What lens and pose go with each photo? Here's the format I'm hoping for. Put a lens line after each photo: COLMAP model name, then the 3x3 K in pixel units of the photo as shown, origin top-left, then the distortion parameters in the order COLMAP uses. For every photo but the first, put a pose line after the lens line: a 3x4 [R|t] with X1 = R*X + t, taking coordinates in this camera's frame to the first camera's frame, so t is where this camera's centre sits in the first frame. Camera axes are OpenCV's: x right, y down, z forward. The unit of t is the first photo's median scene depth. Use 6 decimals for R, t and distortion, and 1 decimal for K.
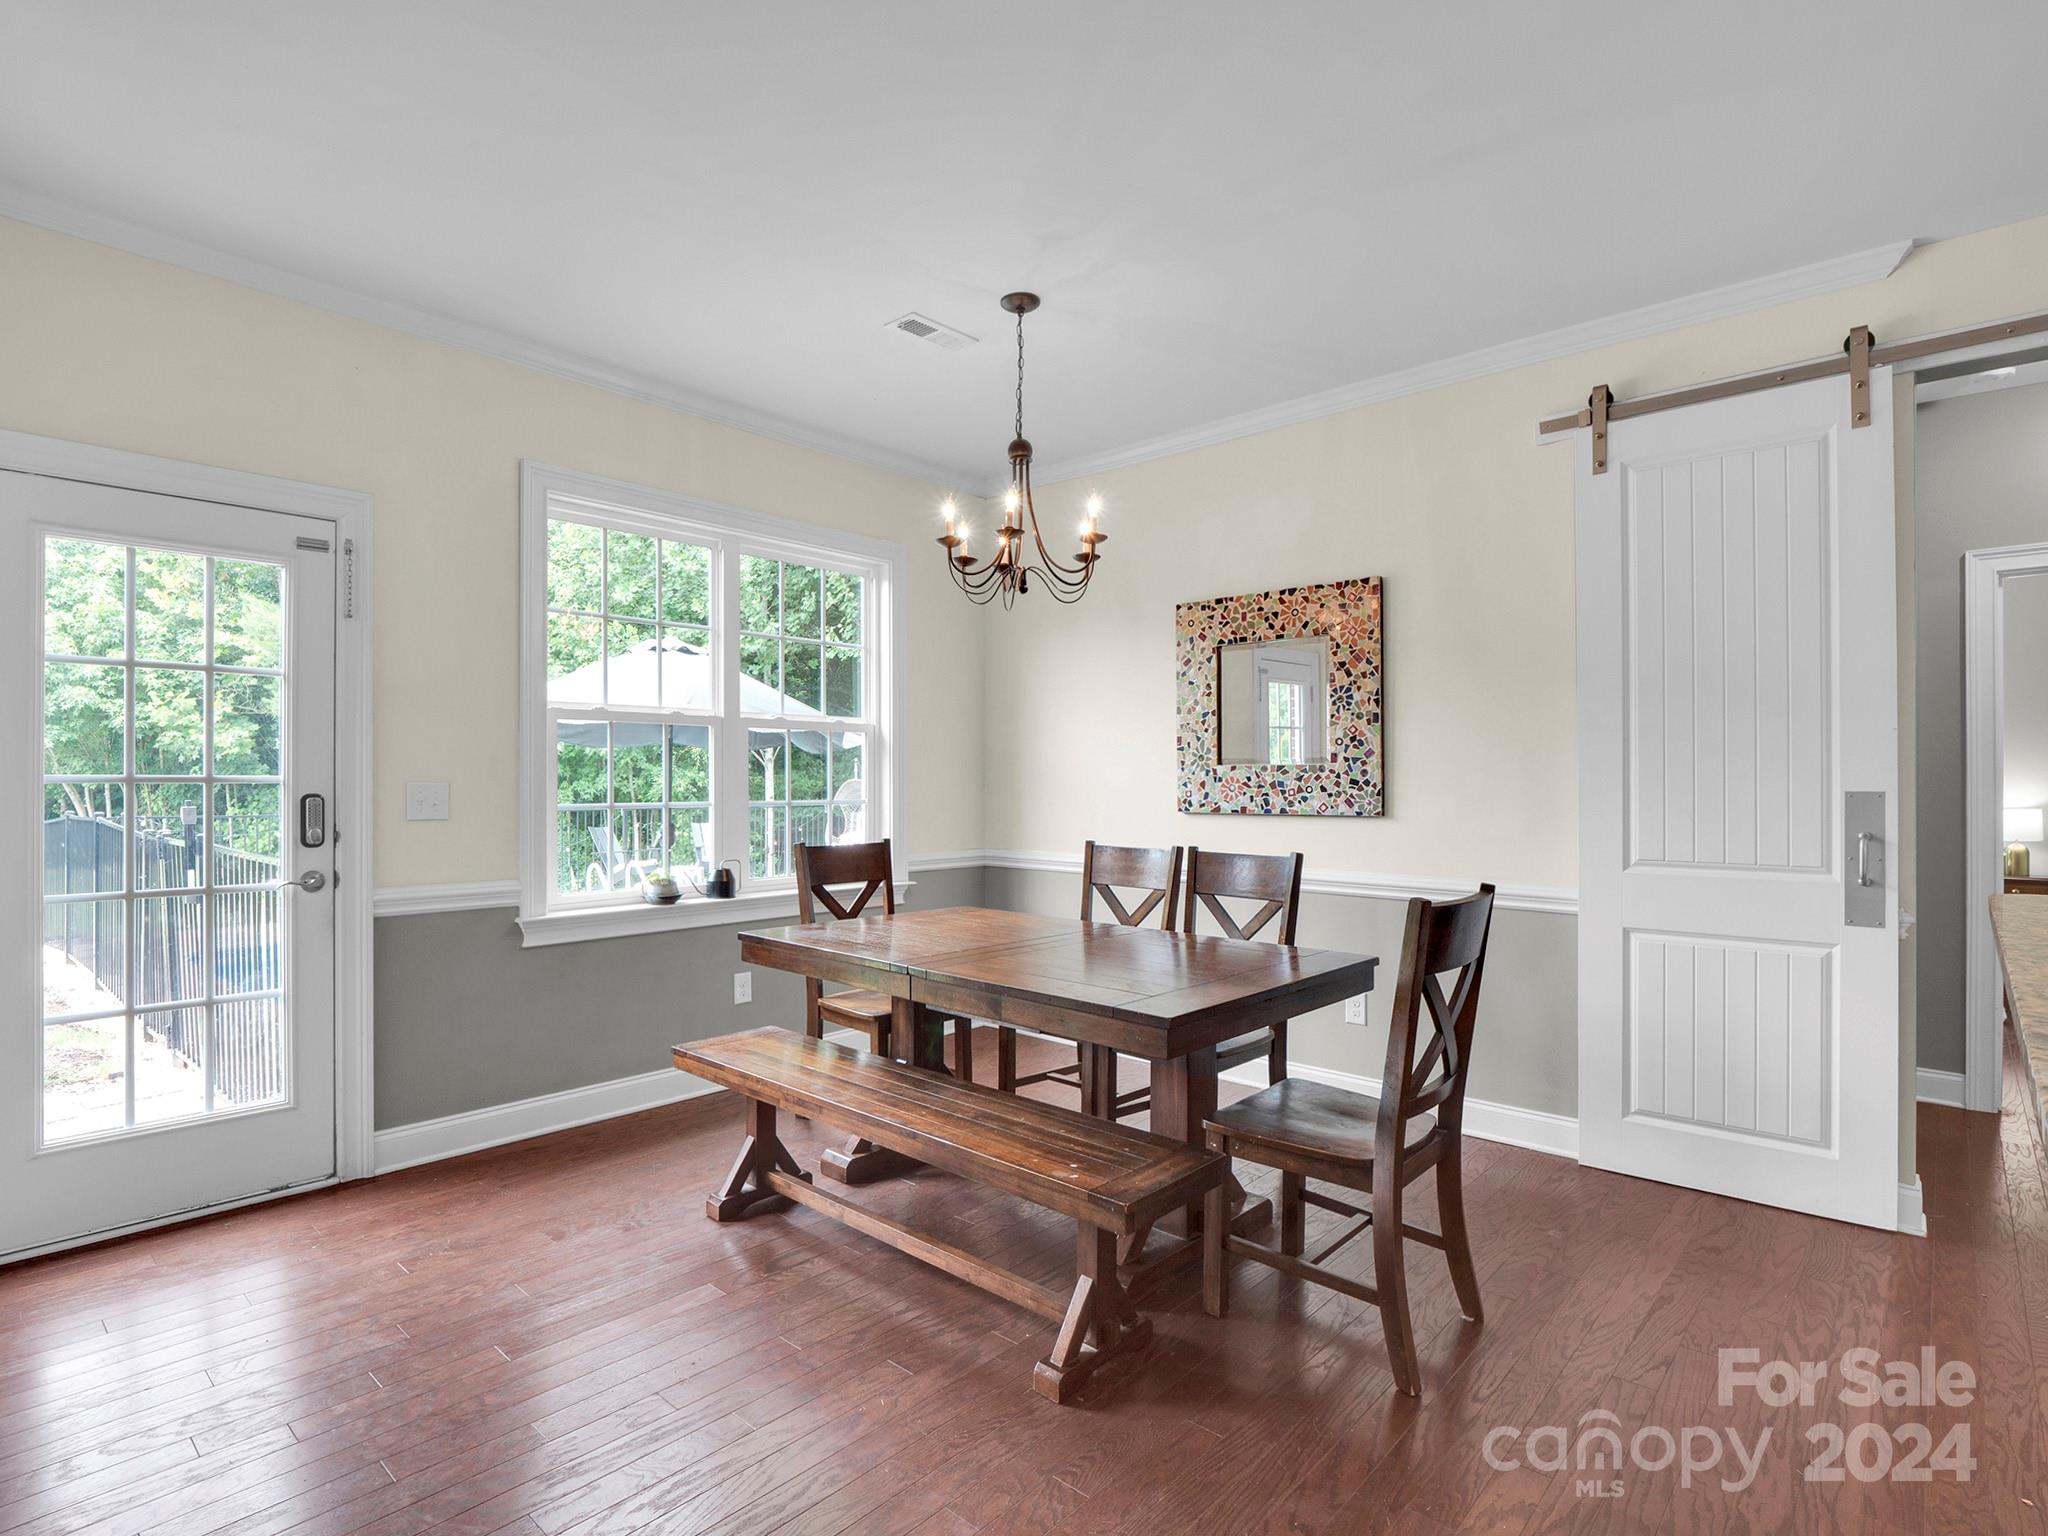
lens RADIAL K [[1045.6, 0, 1024.6], [0, 1045.6, 772.9], [0, 0, 1]] dist [-0.016697, -0.000321]
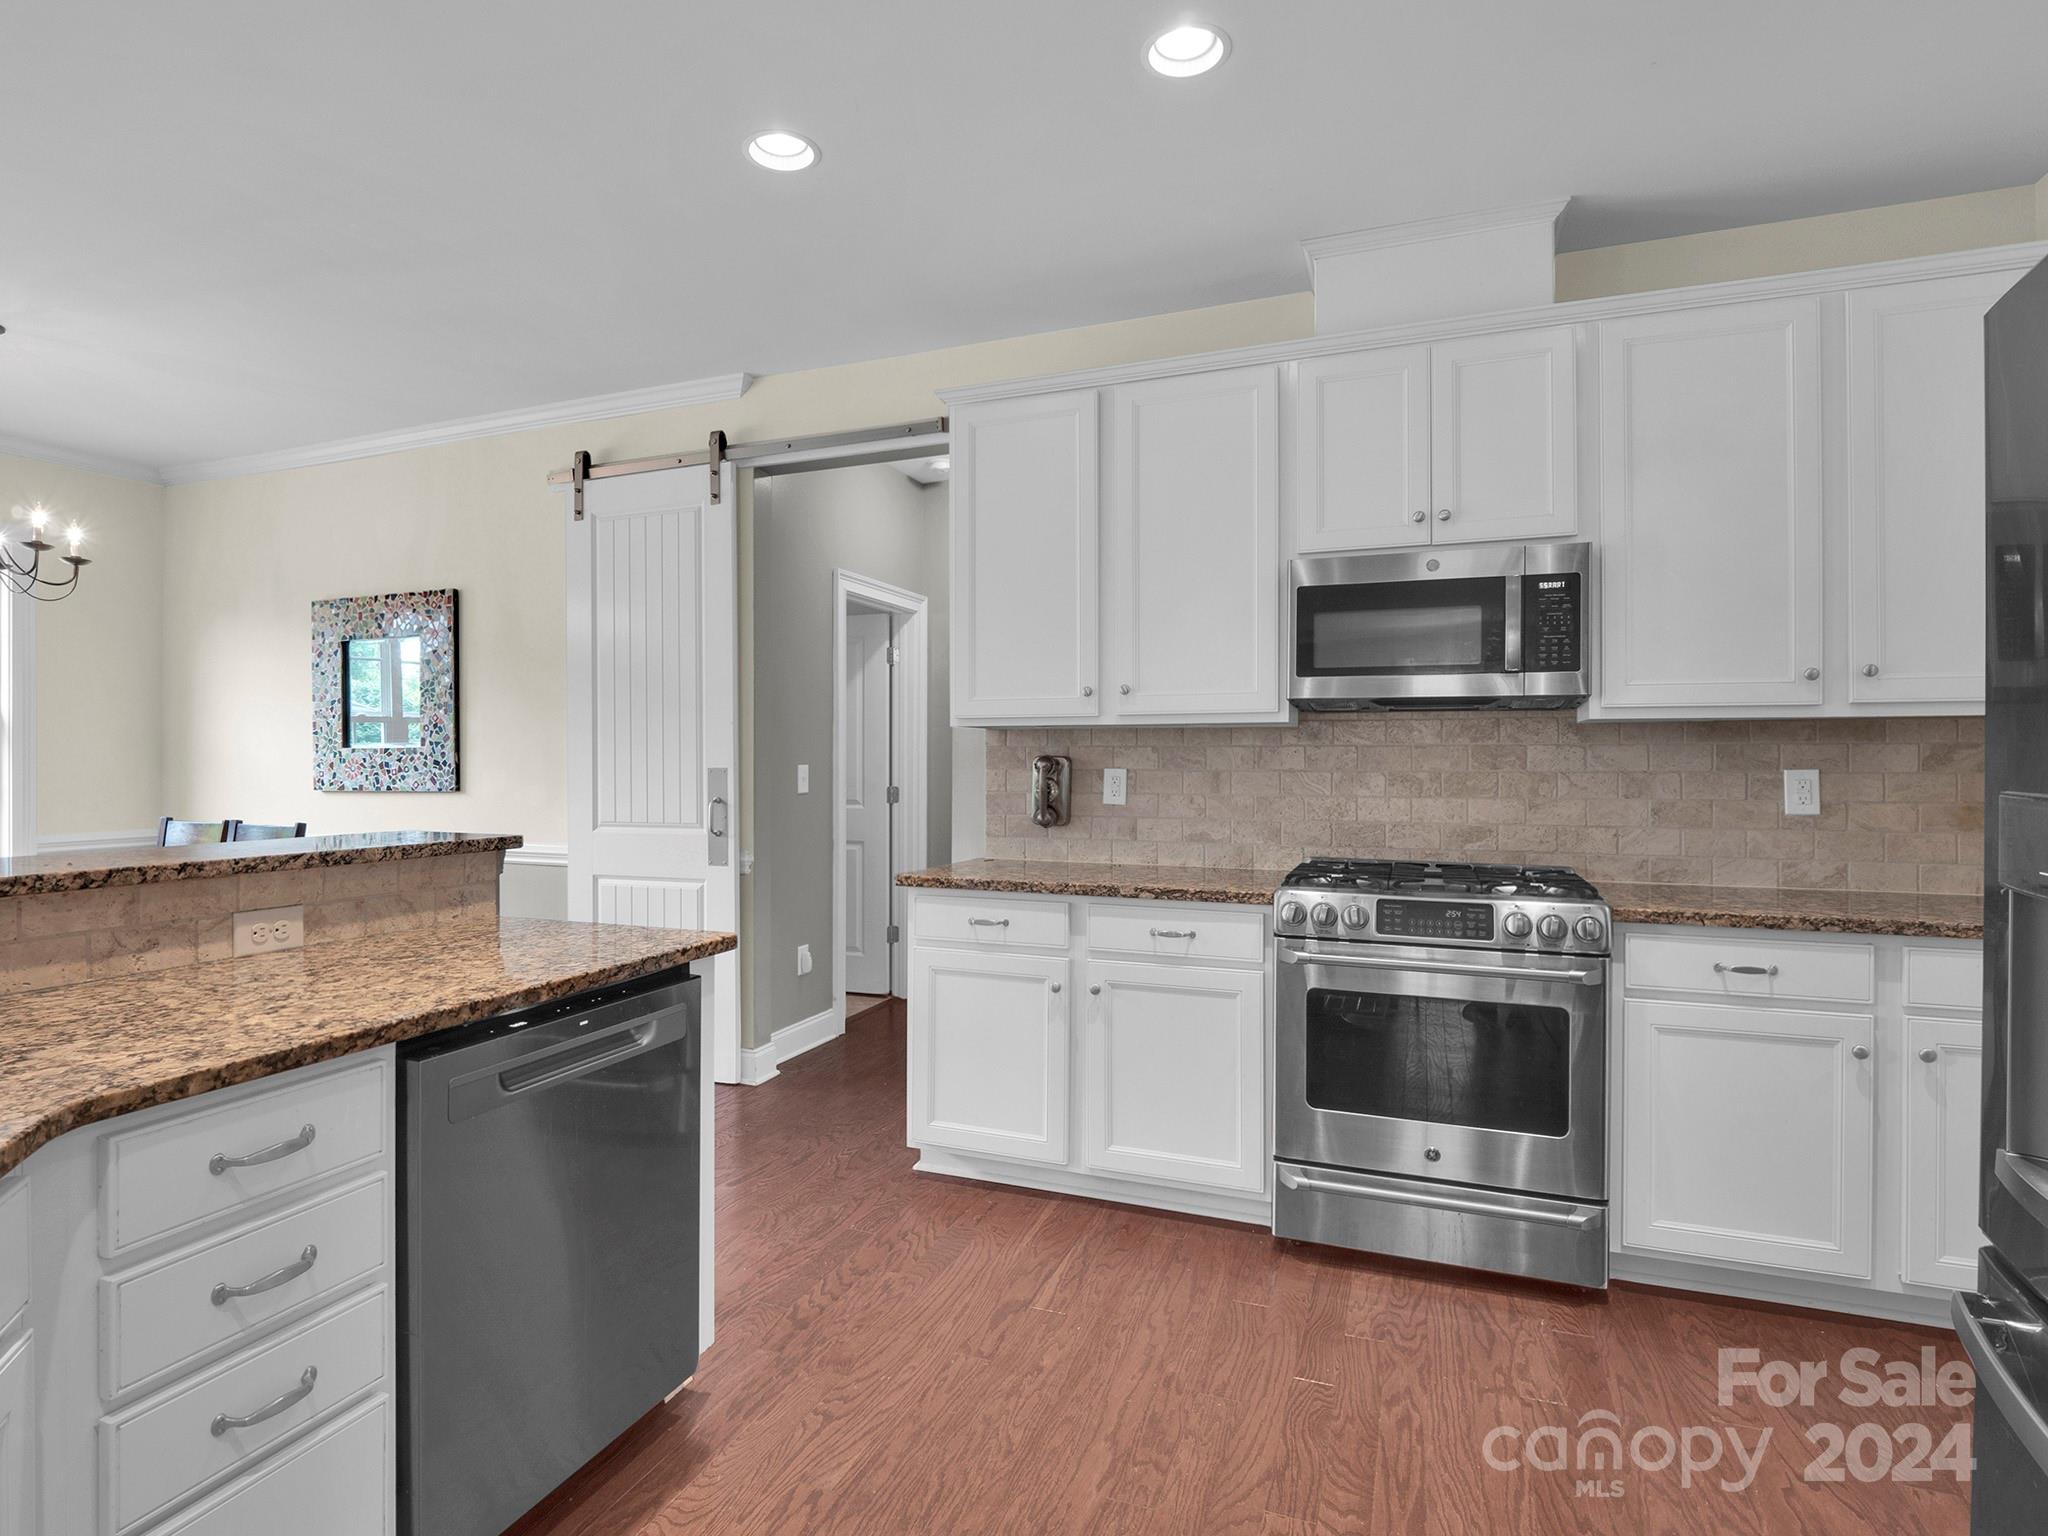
lens RADIAL K [[1046.5, 0, 1024.4], [0, 1046.5, 759.8], [0, 0, 1]] dist [-0.001820, -0.000175]
pose [[0.931690, -0.000217, 0.363254, 0.501541], [-0.000307, 0.999999, 0.001384, 0.003832], [-0.363254, -0.001401, 0.931689, -0.333608]]
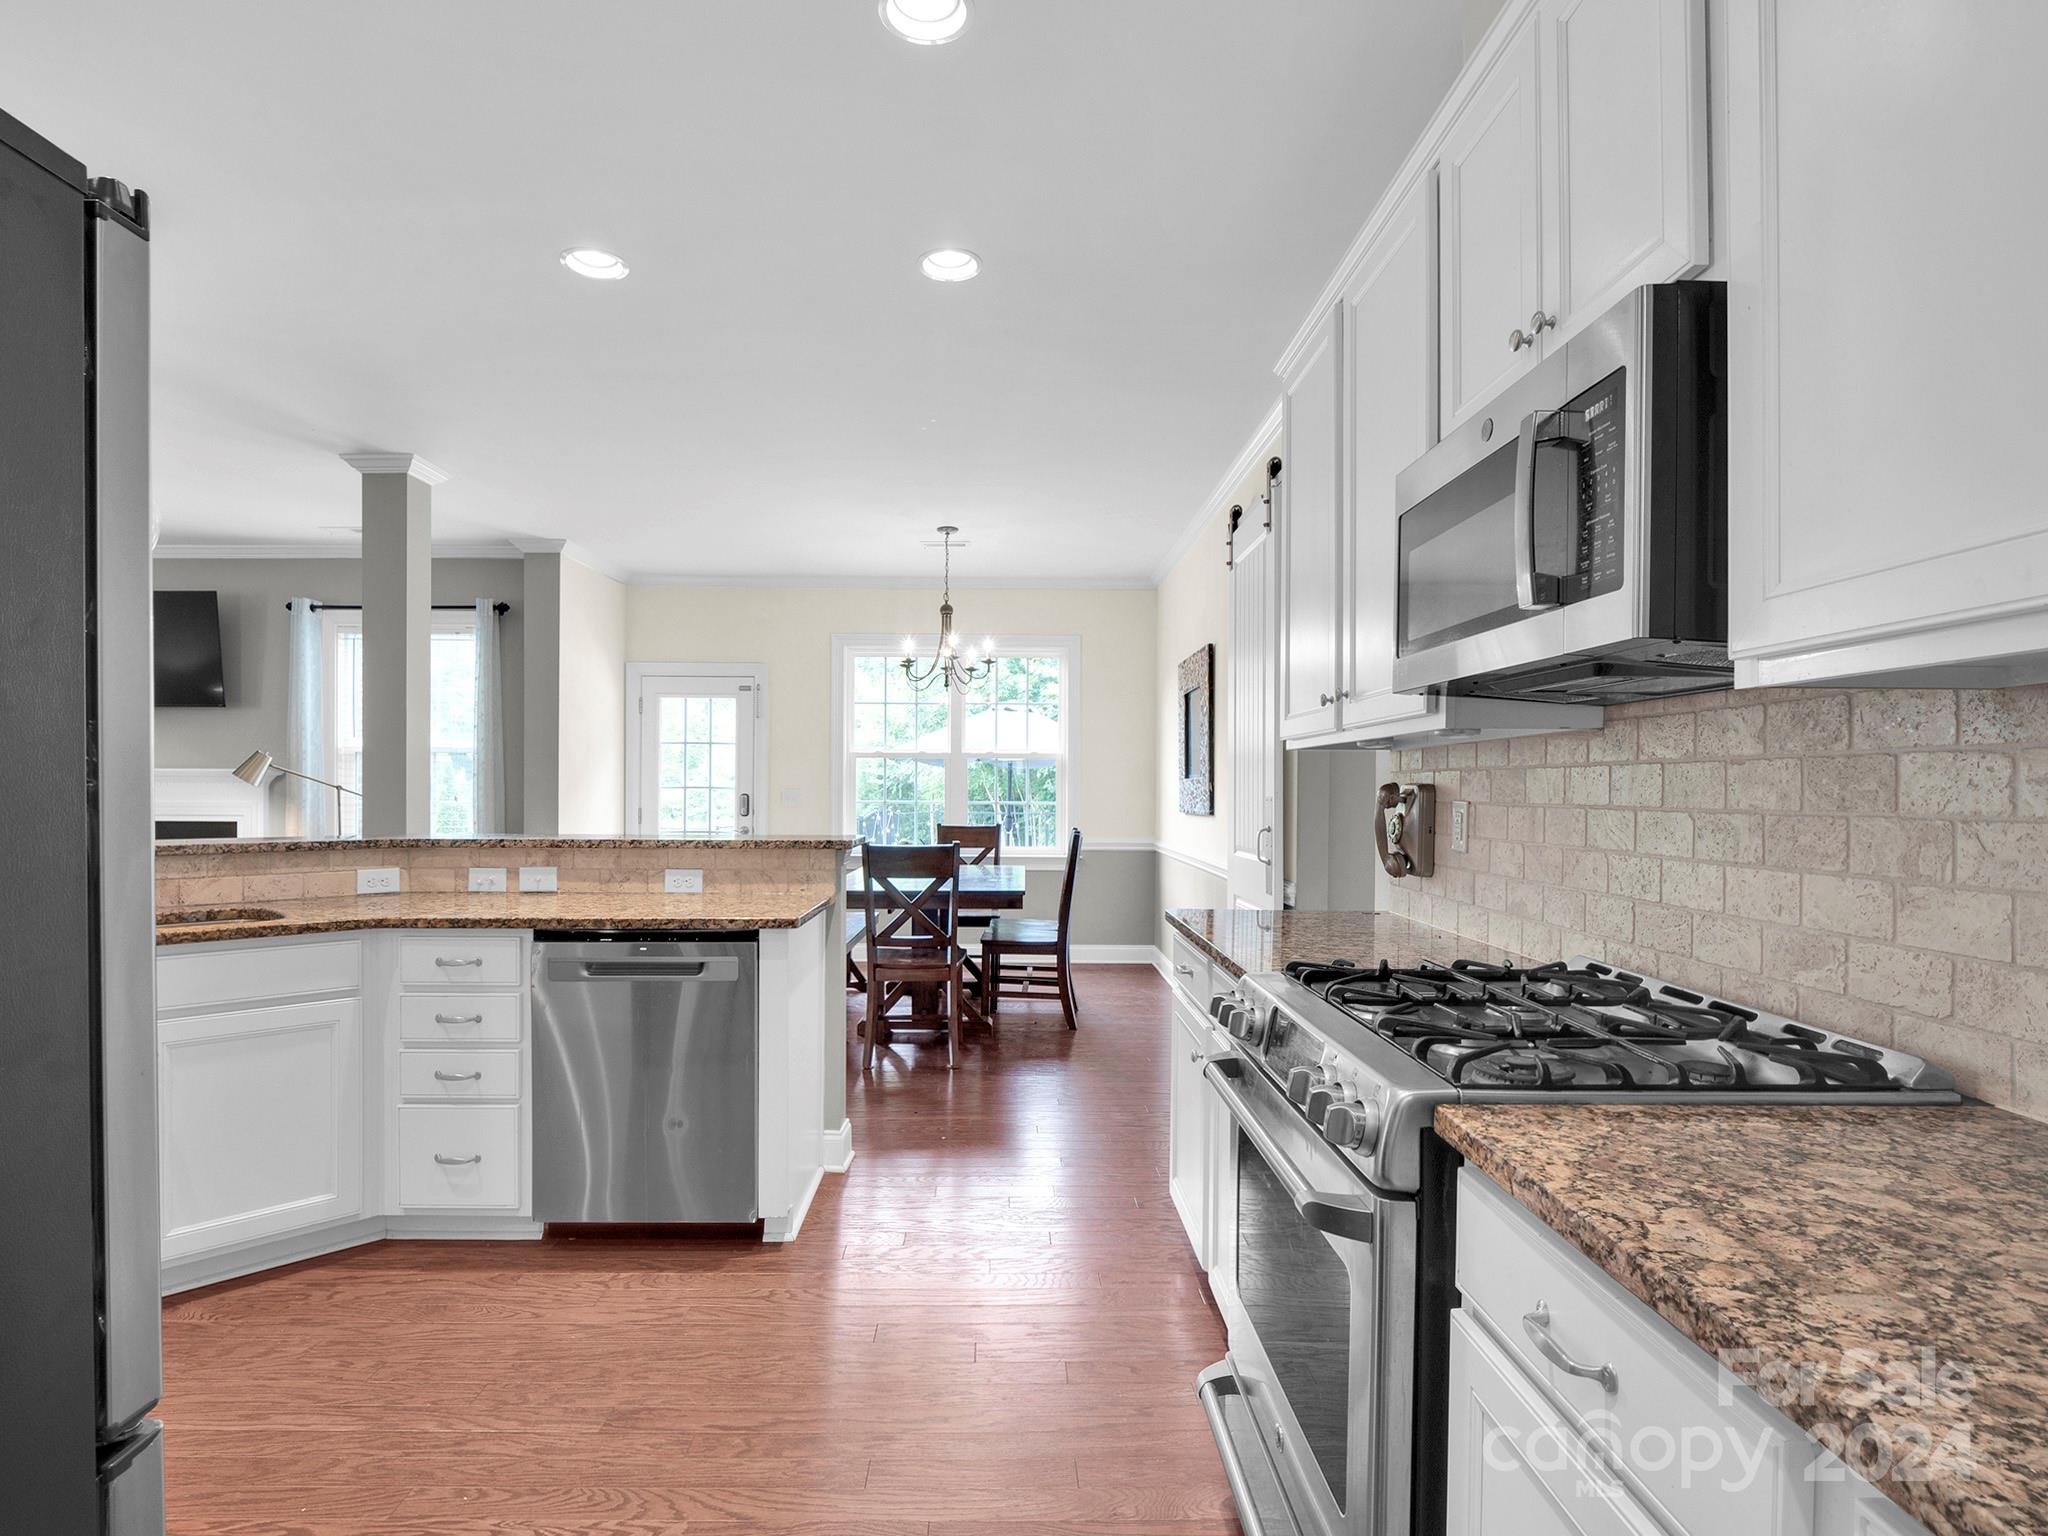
lens RADIAL K [[1067.1, 0, 1022.4], [0, 1067.1, 827.8], [0, 0, 1]] dist [-0.003987, -0.000598]
pose [[0.685183, 0.027769, -0.727842, 1.190118], [-0.001186, 0.999314, 0.037011, 0.005301], [0.728370, -0.024496, 0.684746, -0.164666]]
